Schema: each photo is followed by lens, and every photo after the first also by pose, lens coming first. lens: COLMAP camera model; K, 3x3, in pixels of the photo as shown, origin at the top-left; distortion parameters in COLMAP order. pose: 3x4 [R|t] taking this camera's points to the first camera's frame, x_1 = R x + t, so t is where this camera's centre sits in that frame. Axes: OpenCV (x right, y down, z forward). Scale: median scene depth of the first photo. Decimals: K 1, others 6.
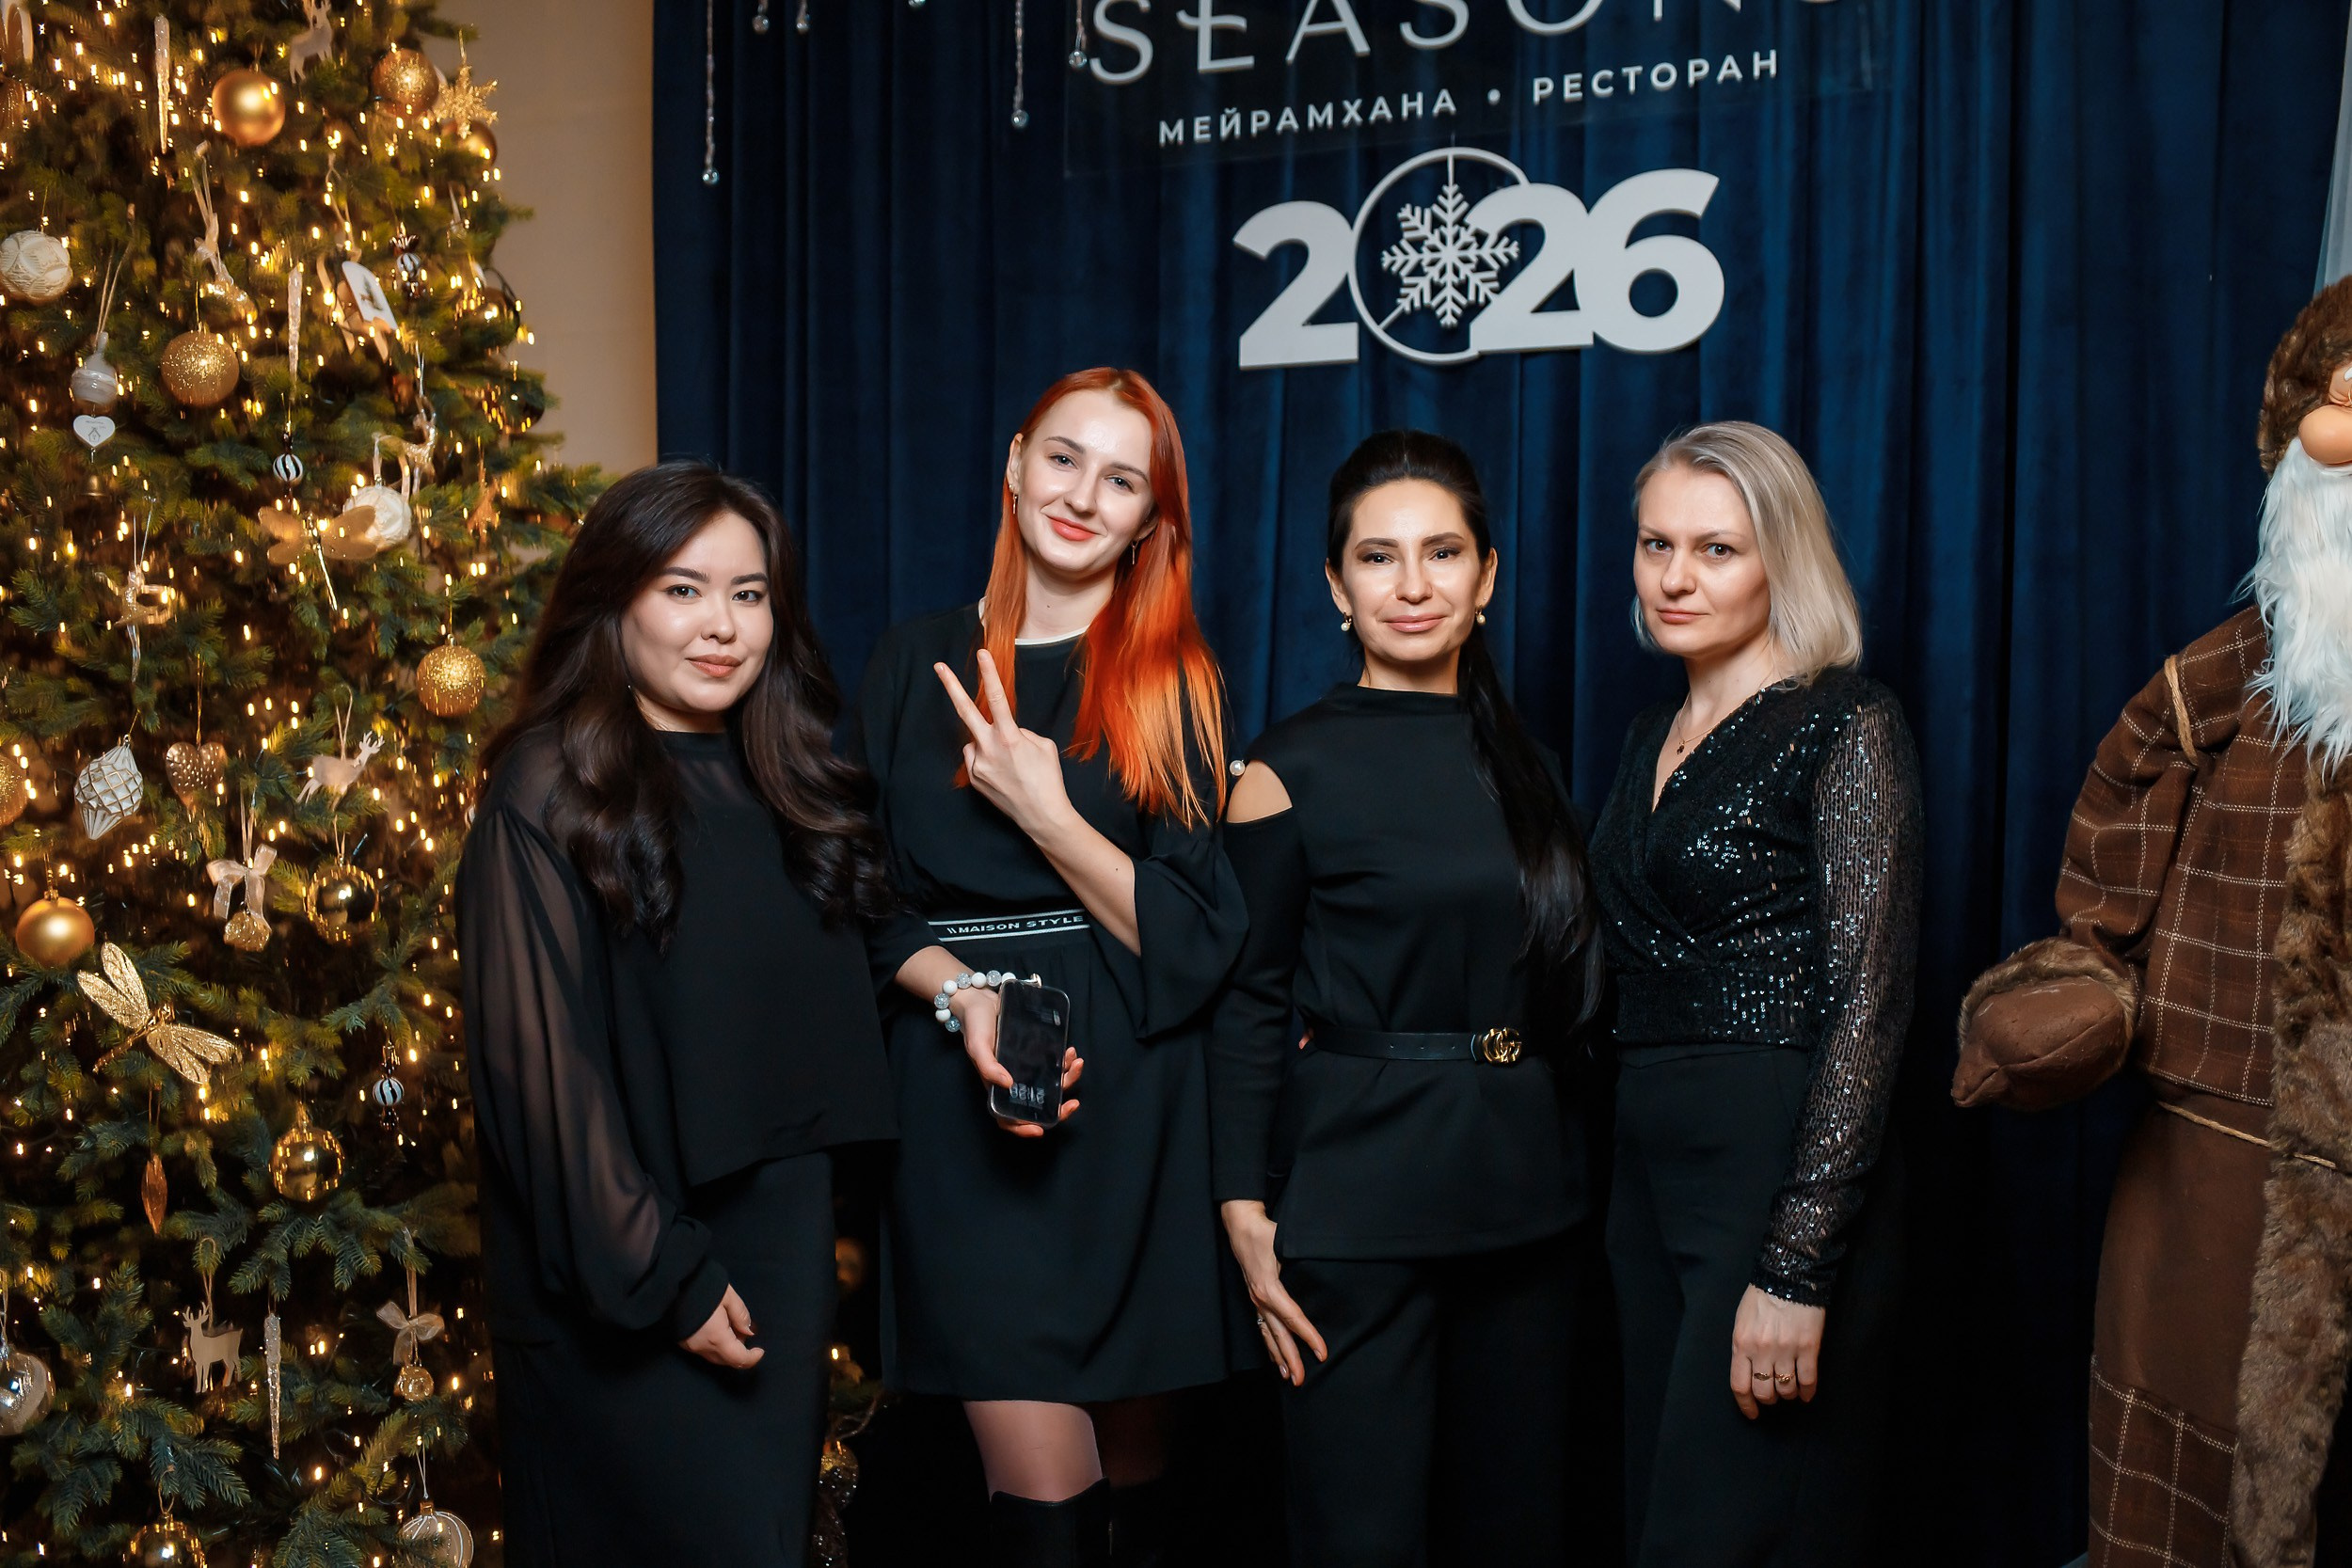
lens RADIAL K [[2282.5, 0, 1158.3], [0, 2282.5, 772.4], [0, 0, 1]] dist [-0.049526, 0.000000]
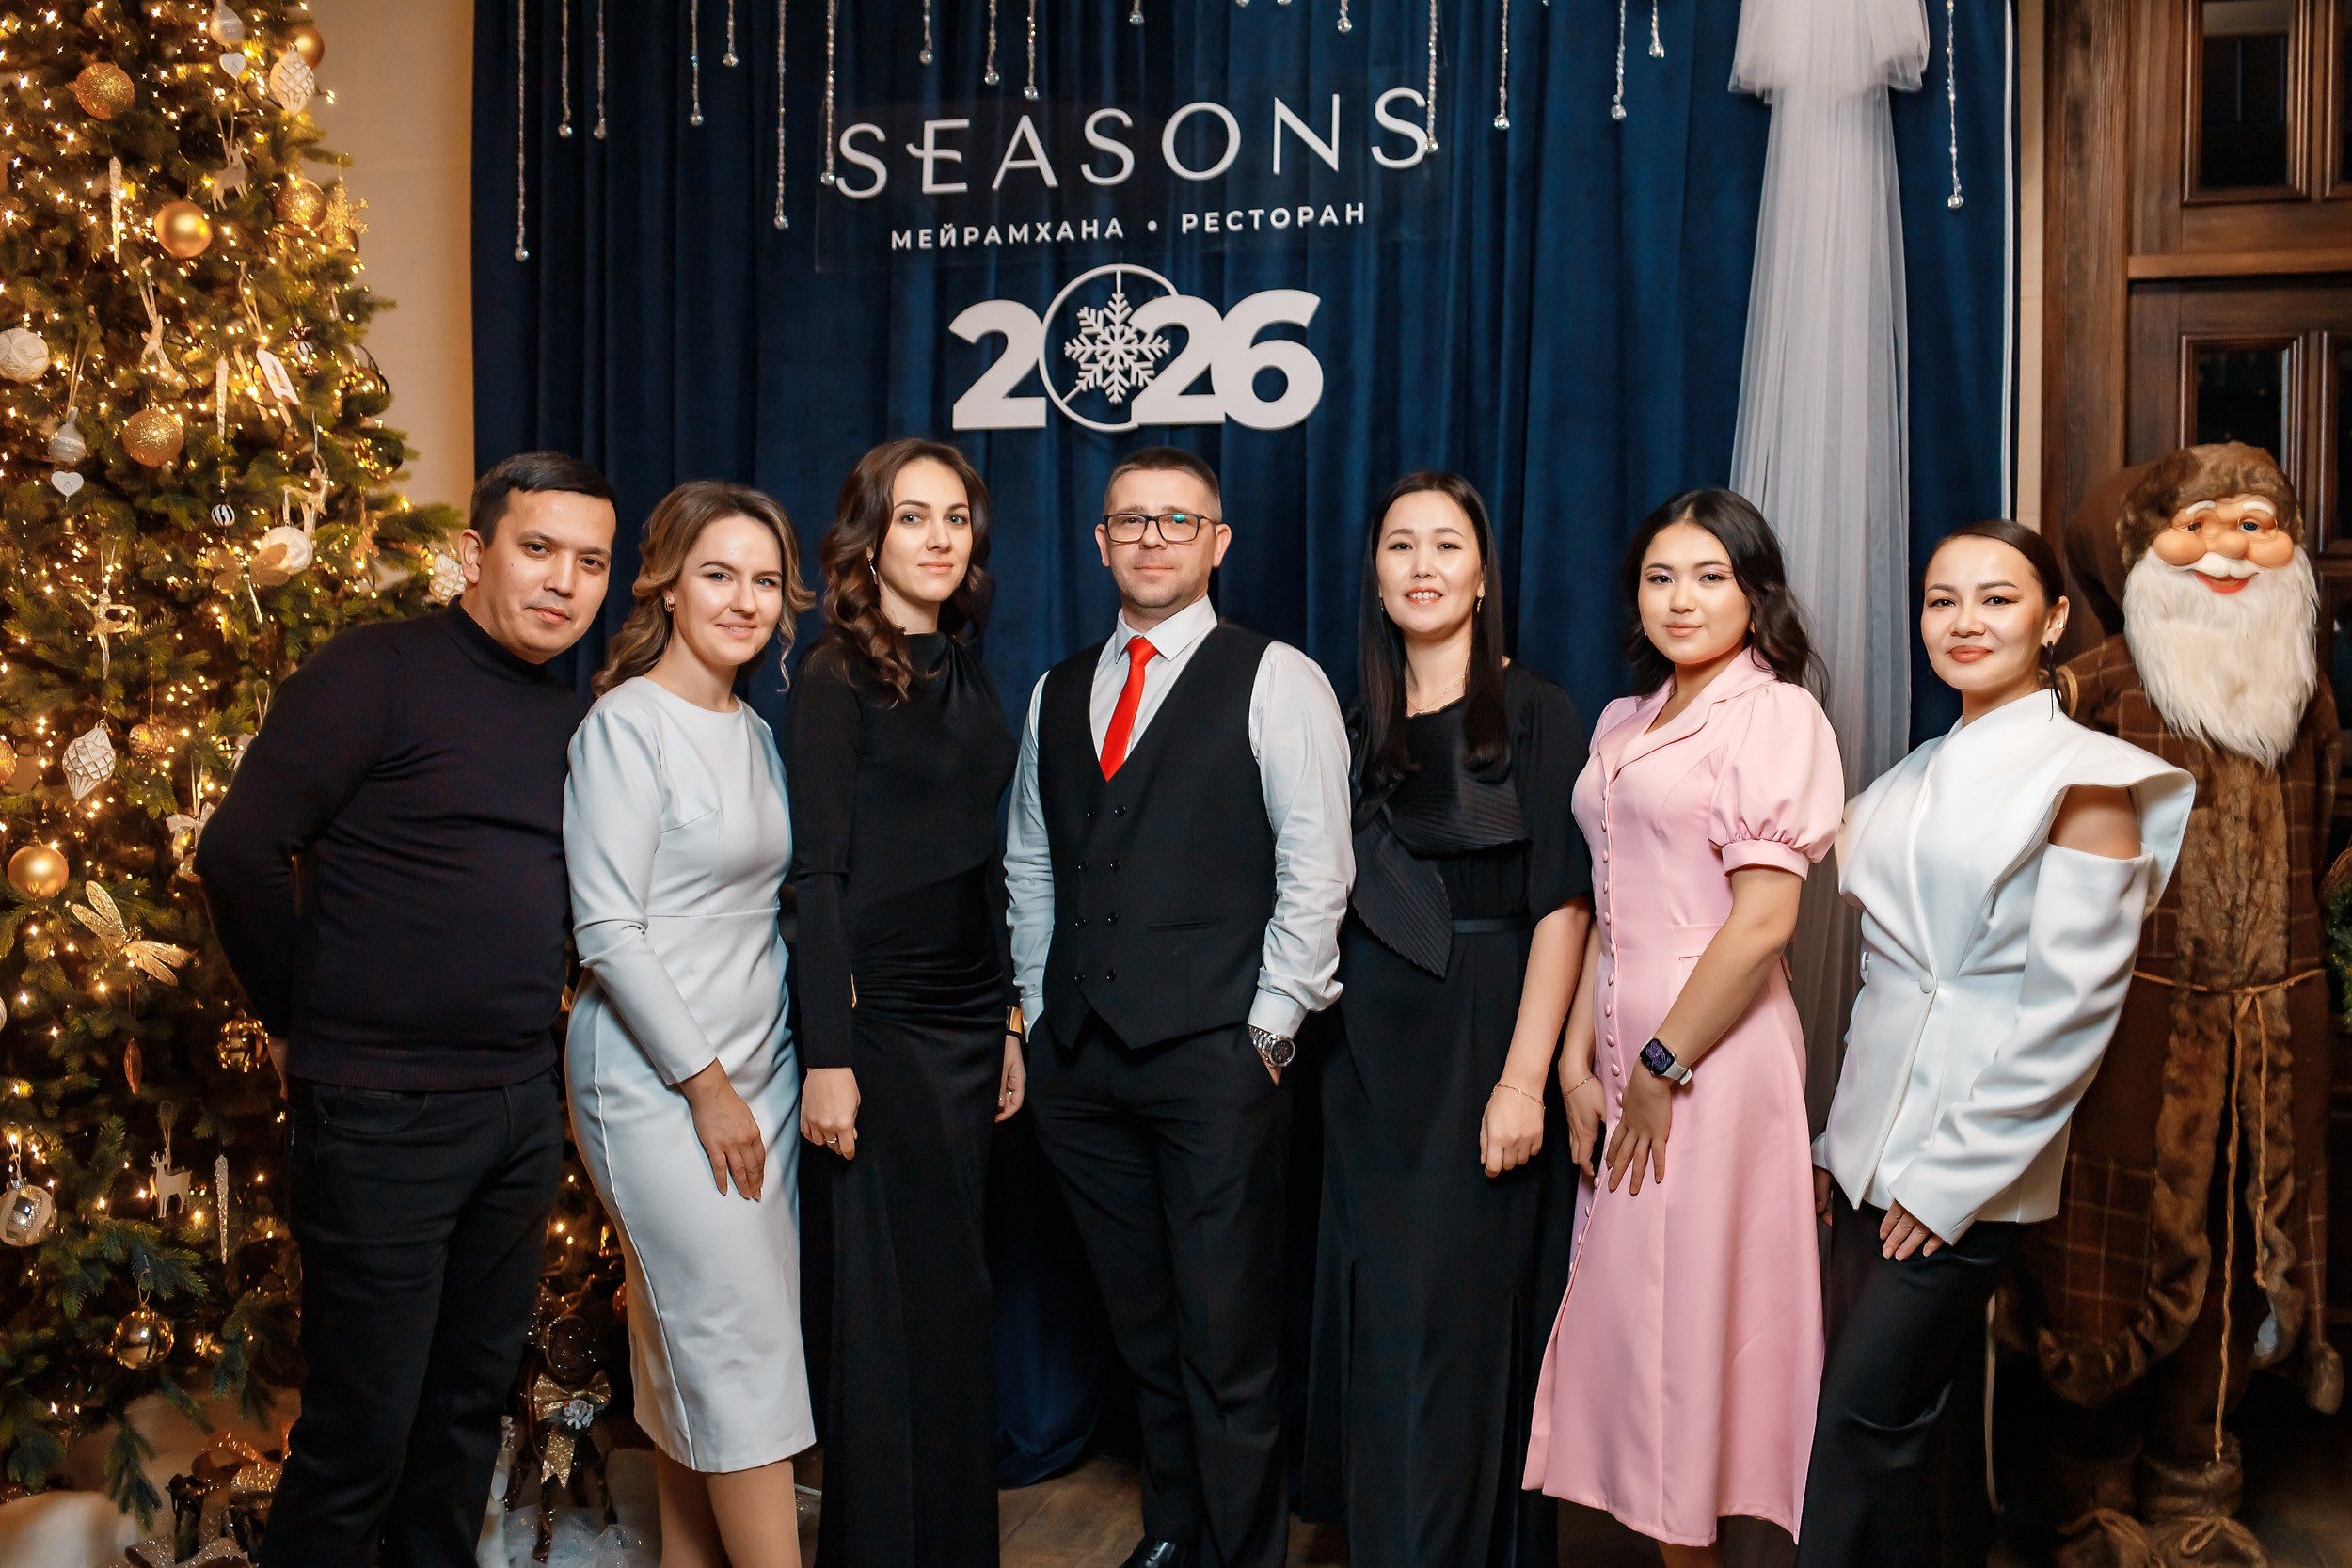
lens RADIAL K [[2282.5, 0, 1144.0], [0, 2282.5, 767.5], [0, 0, 1]] dist [-0.049526, 0.000000]
pose [[0.993285, 0.004588, 0.115600, -0.005369], [-0.006700, 0.999818, 0.017886, -0.012606], [-0.115497, -0.018540, 0.993135, -0.291611]]
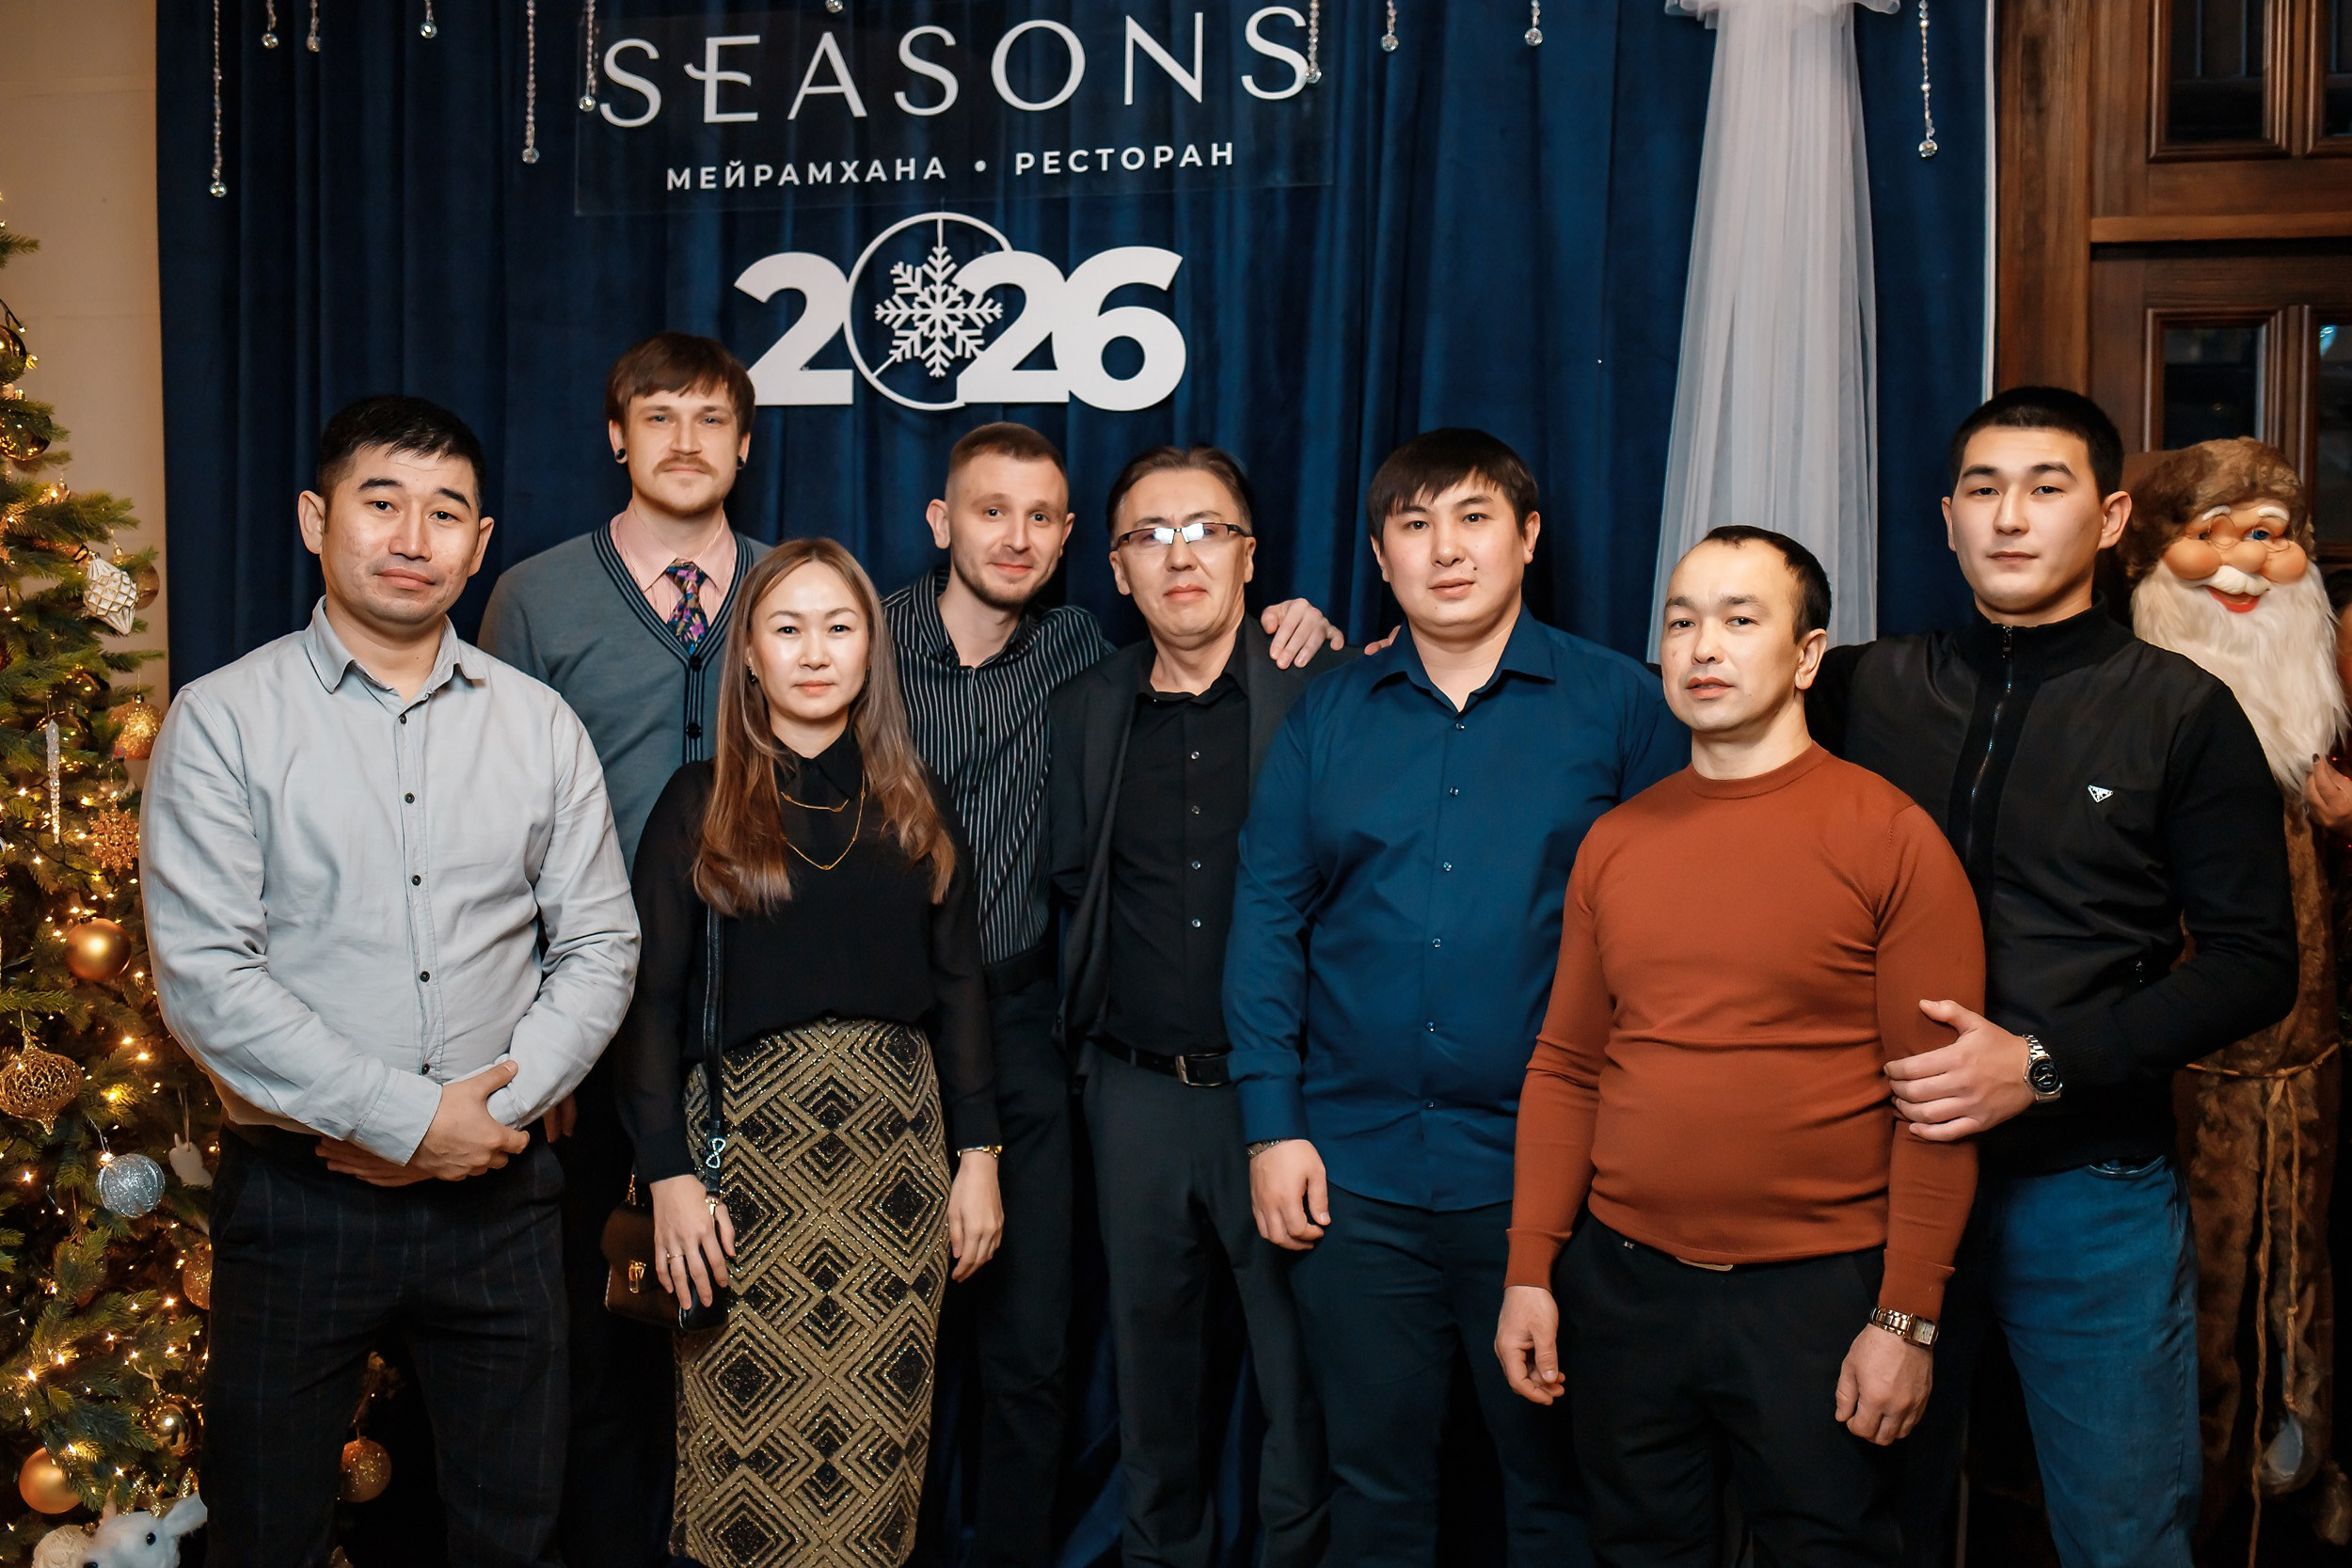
lens RADIAL K [[2282.5, 0, 1161.3], [0, 2282.5, 788.9], [0, 0, 1]] dist [-0.049526, 0.000000]
pose [[0.978261, -0.002547, 0.207361, 0.006273], [-0.004729, 0.999391, 0.034585, -0.038052], [-0.207323, -0.034813, 0.977653, -0.090868]]
